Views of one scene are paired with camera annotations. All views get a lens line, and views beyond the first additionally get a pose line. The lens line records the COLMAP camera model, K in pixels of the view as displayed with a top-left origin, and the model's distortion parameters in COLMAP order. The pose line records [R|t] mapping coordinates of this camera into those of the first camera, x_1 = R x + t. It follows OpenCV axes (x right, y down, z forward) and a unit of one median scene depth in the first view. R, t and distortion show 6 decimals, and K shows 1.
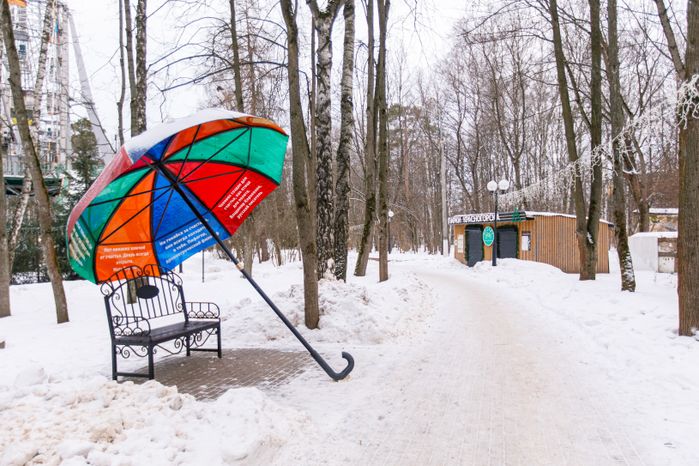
lens RADIAL K [[485.6, 0, 349.1], [0, 485.6, 232.6], [0, 0, 1]] dist [0.002329, 0.000143]
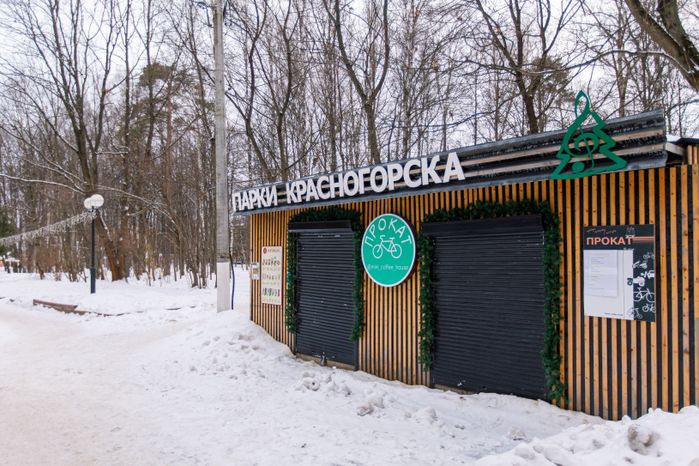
lens RADIAL K [[485.6, 0, 349.1], [0, 485.6, 235.0], [0, 0, 1]] dist [0.002329, 0.000143]
pose [[0.902000, 0.017530, 0.431379, 0.144442], [-0.004822, 0.999522, -0.030536, 0.006402], [-0.431708, 0.025463, 0.901654, 0.722858]]
